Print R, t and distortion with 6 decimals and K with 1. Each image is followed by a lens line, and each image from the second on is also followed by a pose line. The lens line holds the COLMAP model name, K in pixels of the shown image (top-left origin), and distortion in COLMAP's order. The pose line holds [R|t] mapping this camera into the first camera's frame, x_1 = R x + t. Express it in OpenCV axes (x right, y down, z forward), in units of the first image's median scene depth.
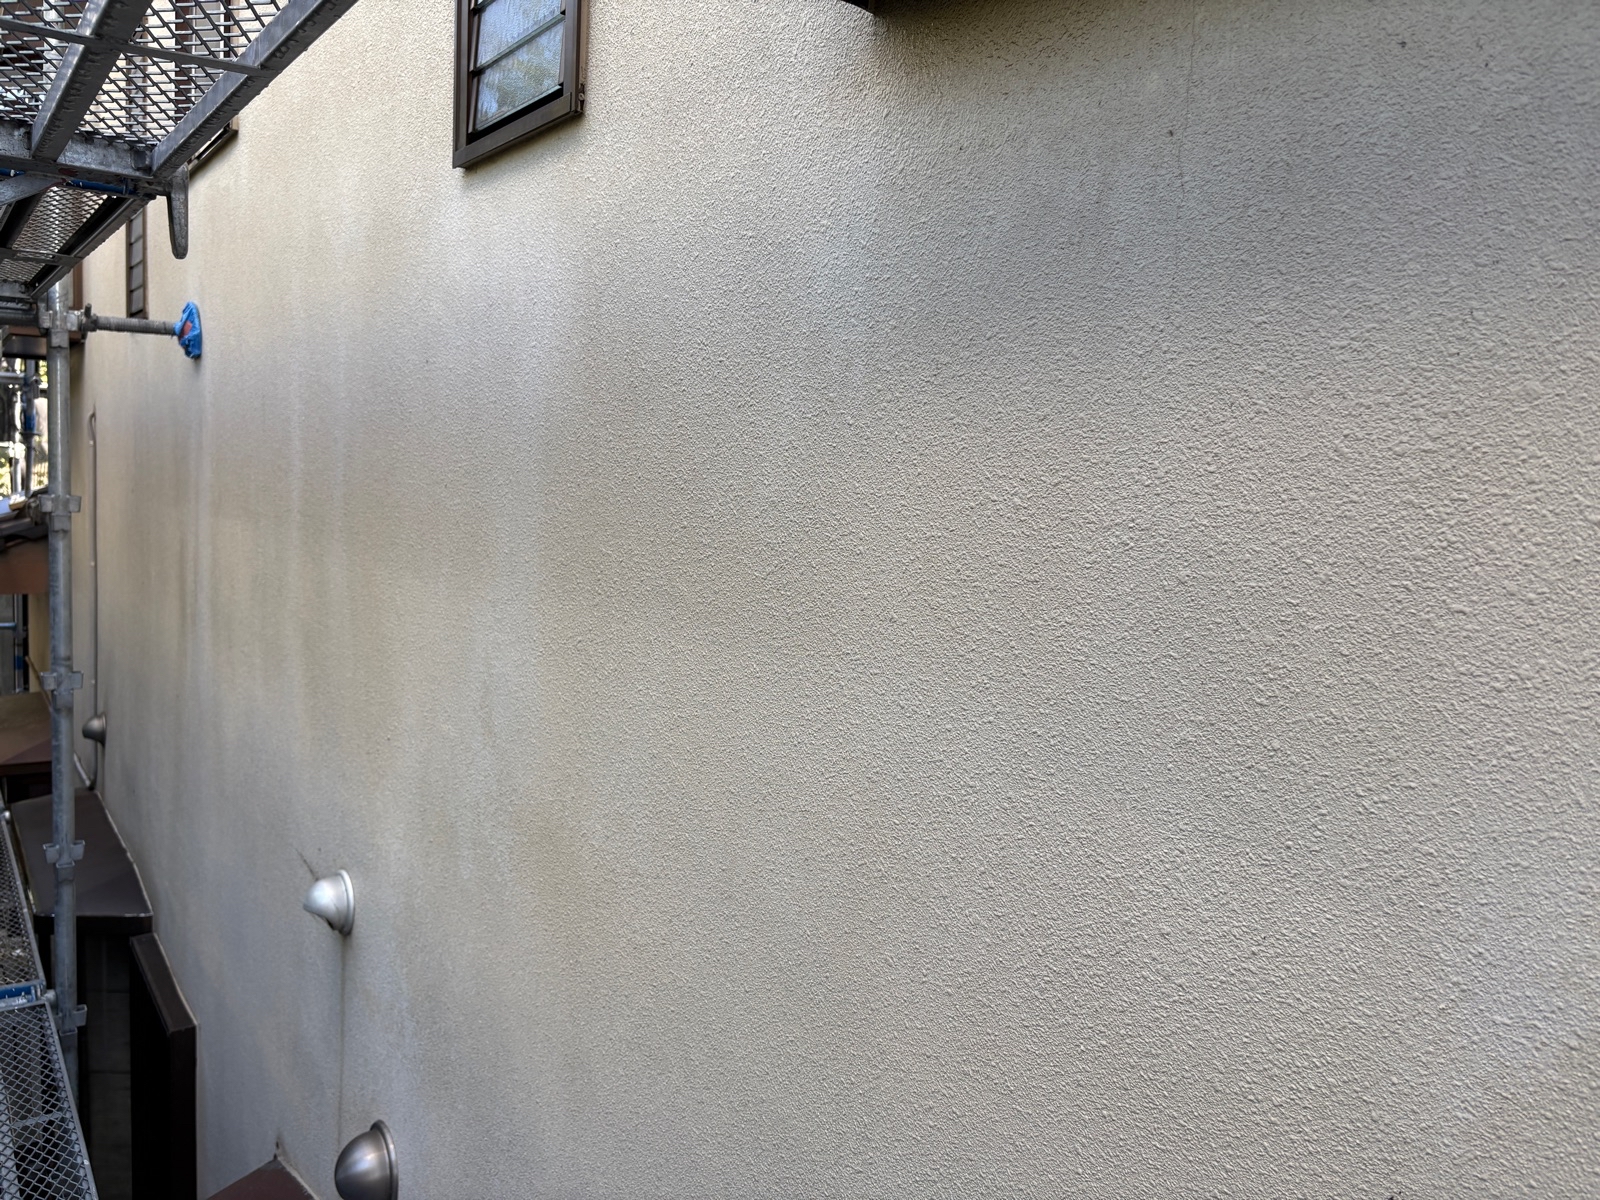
lens RADIAL K [[1211.0, 0, 805.8], [0, 1211.0, 604.3], [0, 0, 1]] dist [0.025118, -0.035513]
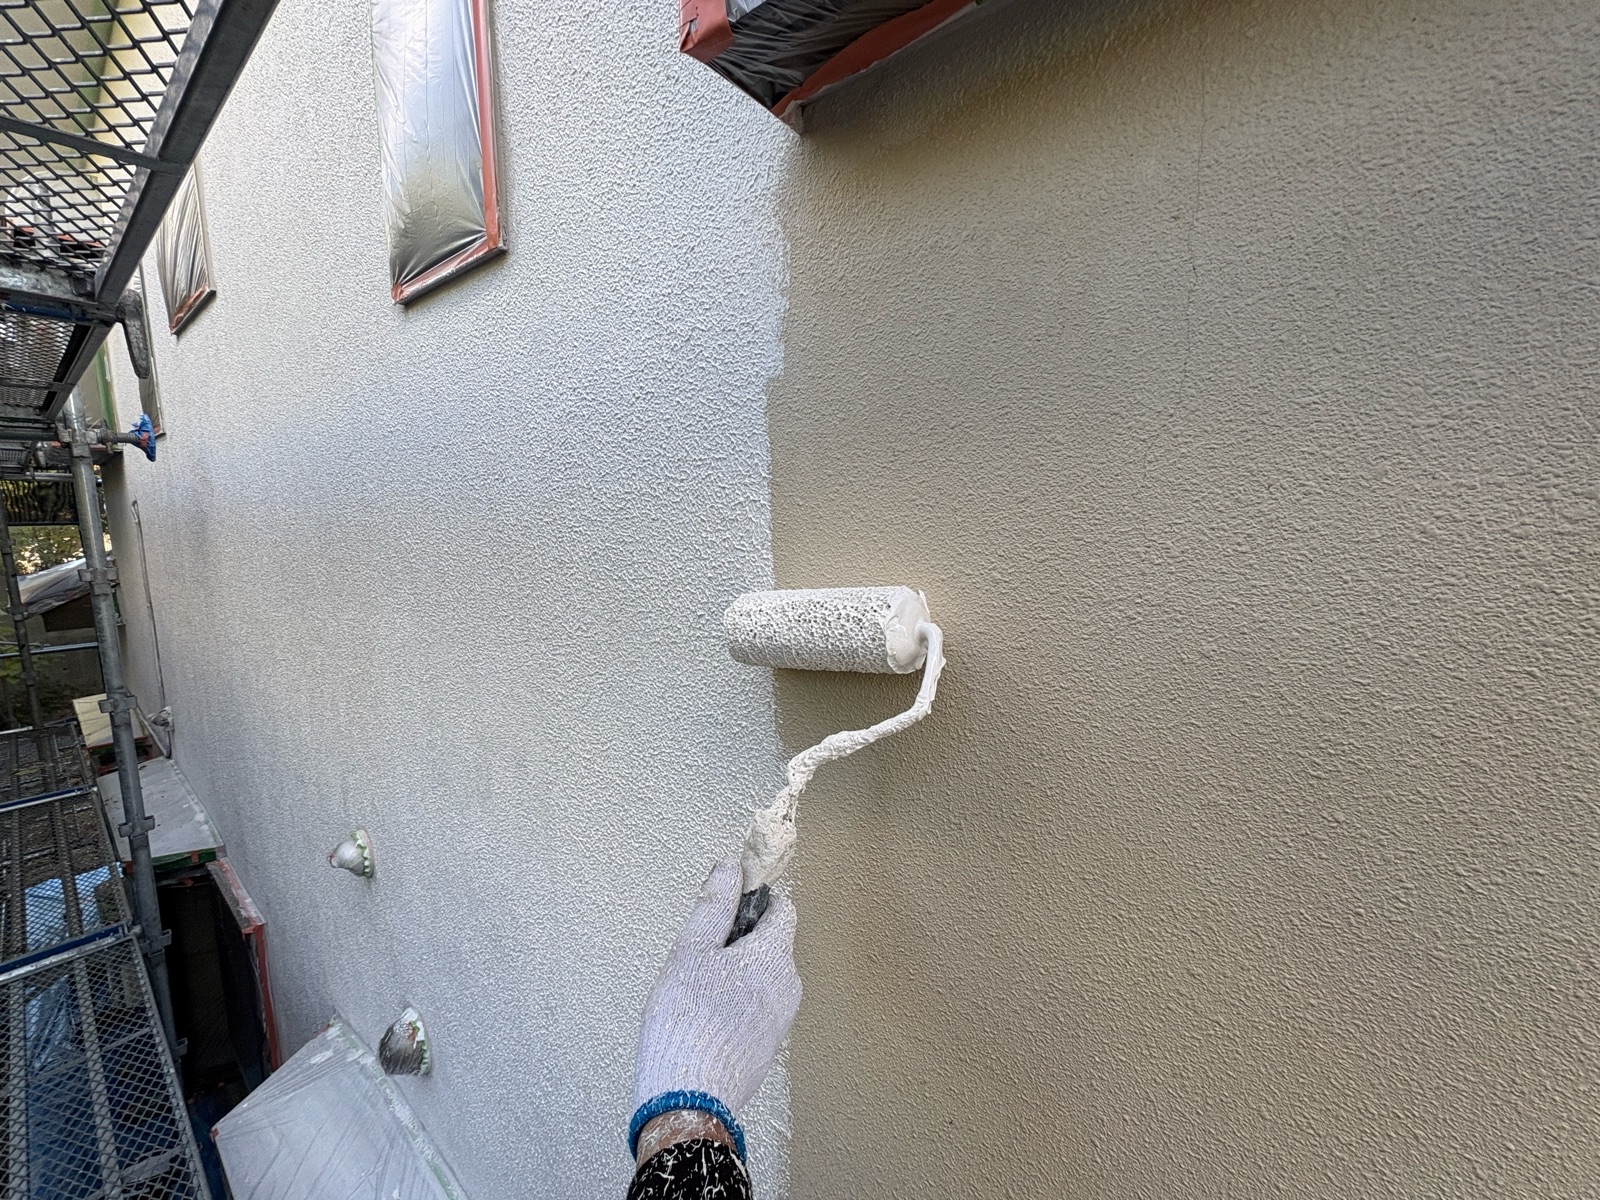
lens RADIAL K [[645.1, 0, 789.3], [0, 645.1, 602.9], [0, 0, 1]] dist [-0.004274, 0.001348]
pose [[0.969505, -0.085968, 0.229497, -0.163392], [0.076051, 0.995761, 0.051728, -0.119769], [-0.232971, -0.032697, 0.971934, 0.541148]]
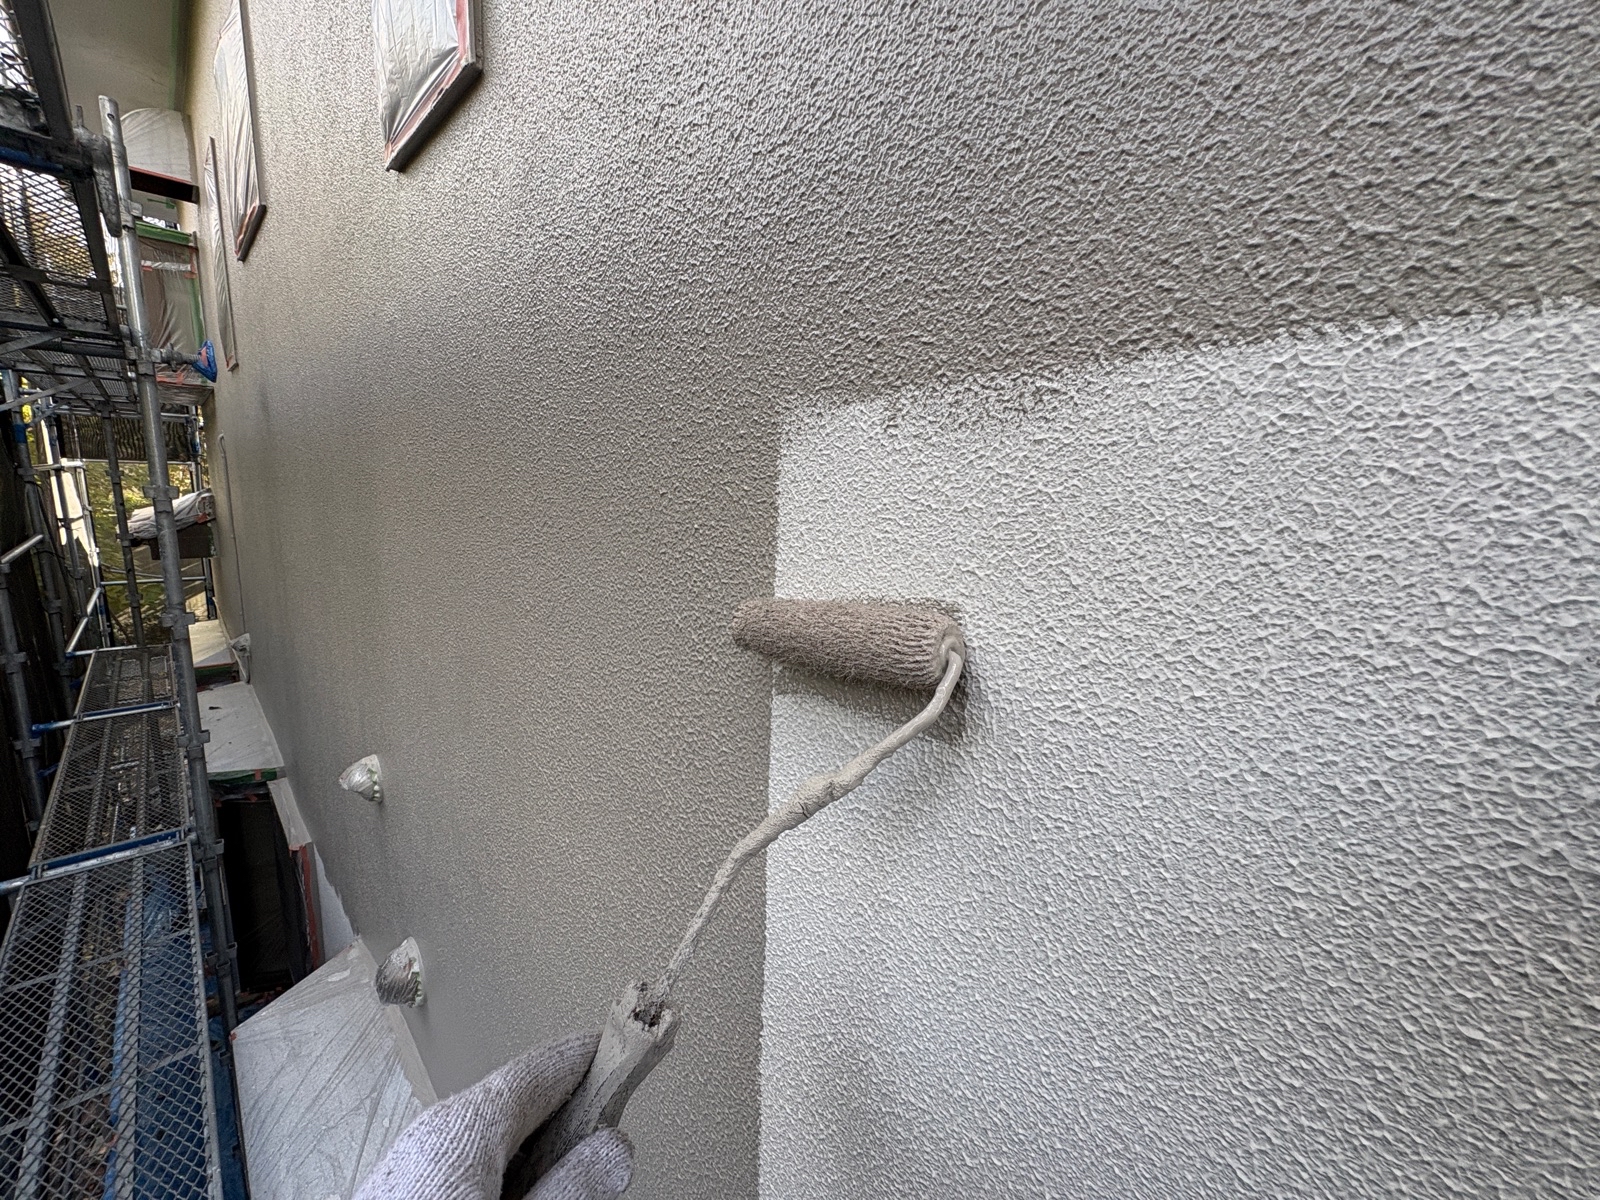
lens RADIAL K [[645.1, 0, 790.0], [0, 645.1, 603.9], [0, 0, 1]] dist [-0.004274, 0.001348]
pose [[0.990878, -0.036479, 0.129733, -0.031880], [0.025727, 0.996167, 0.083603, 0.003940], [-0.132285, -0.079503, 0.988018, 0.717542]]
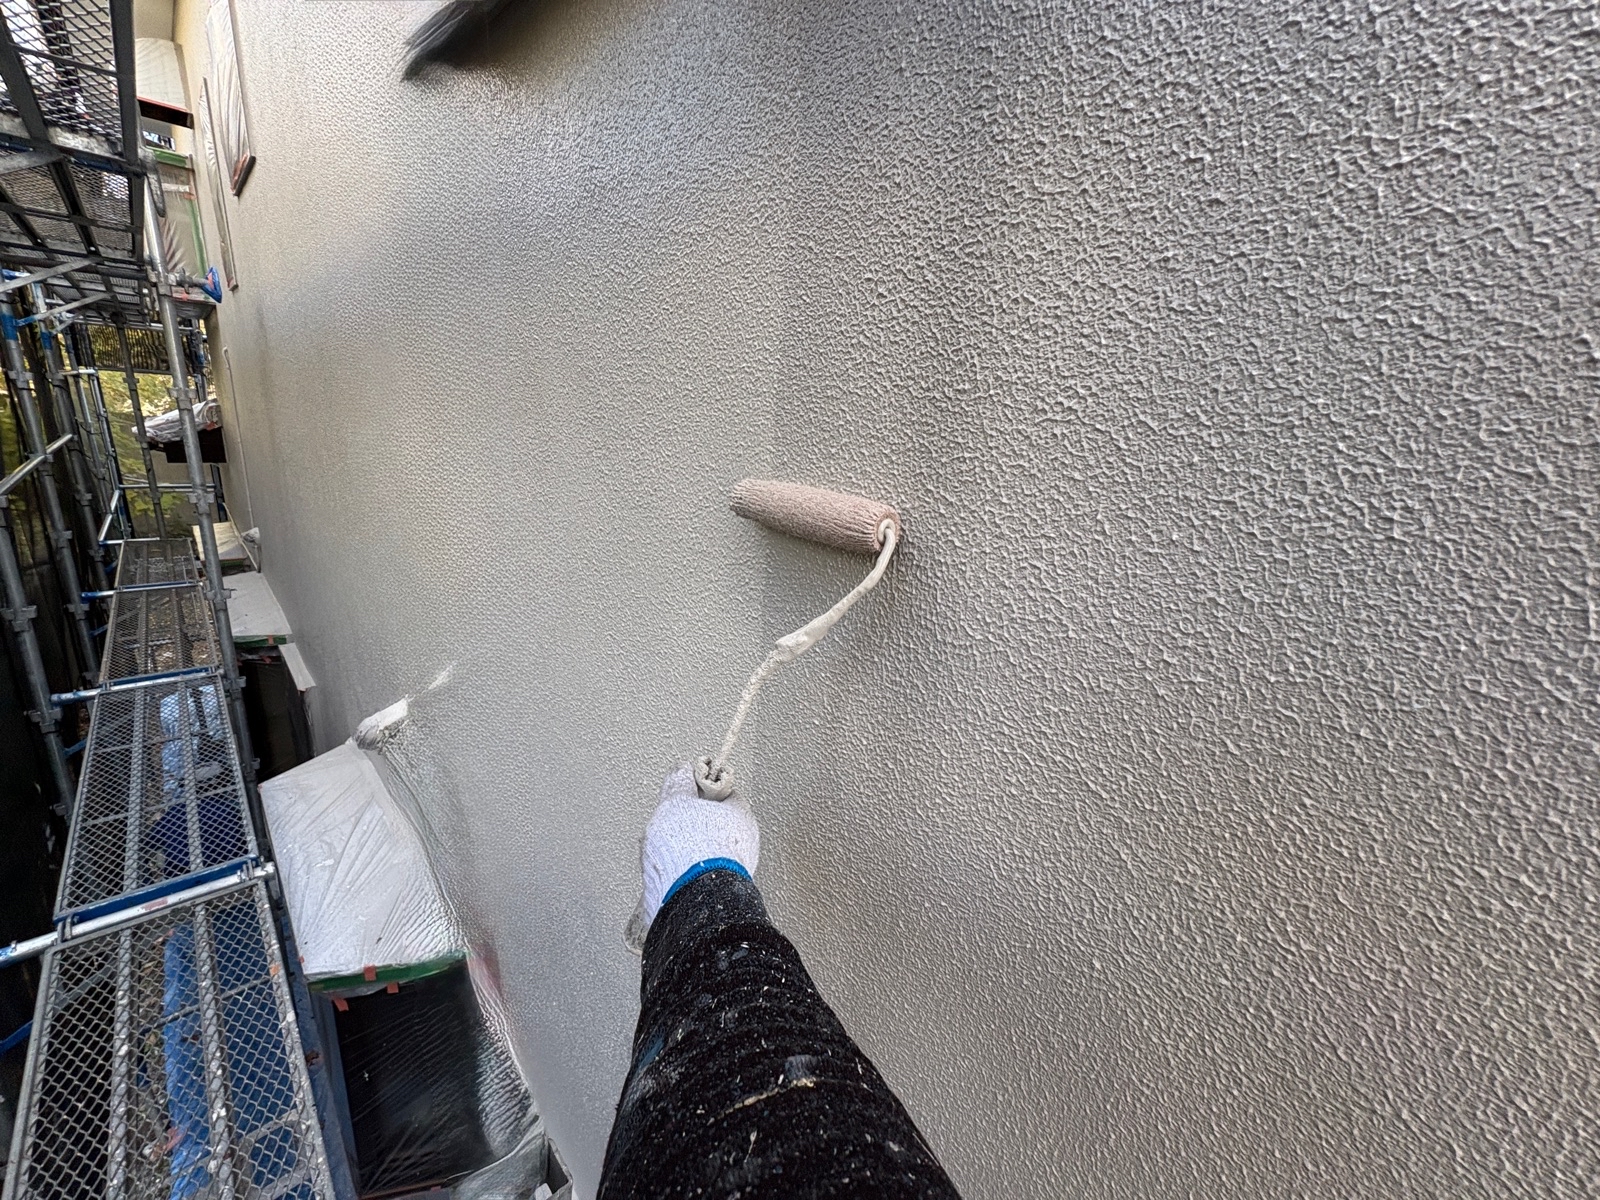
lens RADIAL K [[645.1, 0, 791.5], [0, 645.1, 610.8], [0, 0, 1]] dist [-0.004274, 0.001348]
pose [[0.992677, -0.012652, 0.120135, 0.511792], [-0.009854, 0.982705, 0.184917, 0.171509], [-0.120396, -0.184746, 0.975384, -0.177605]]
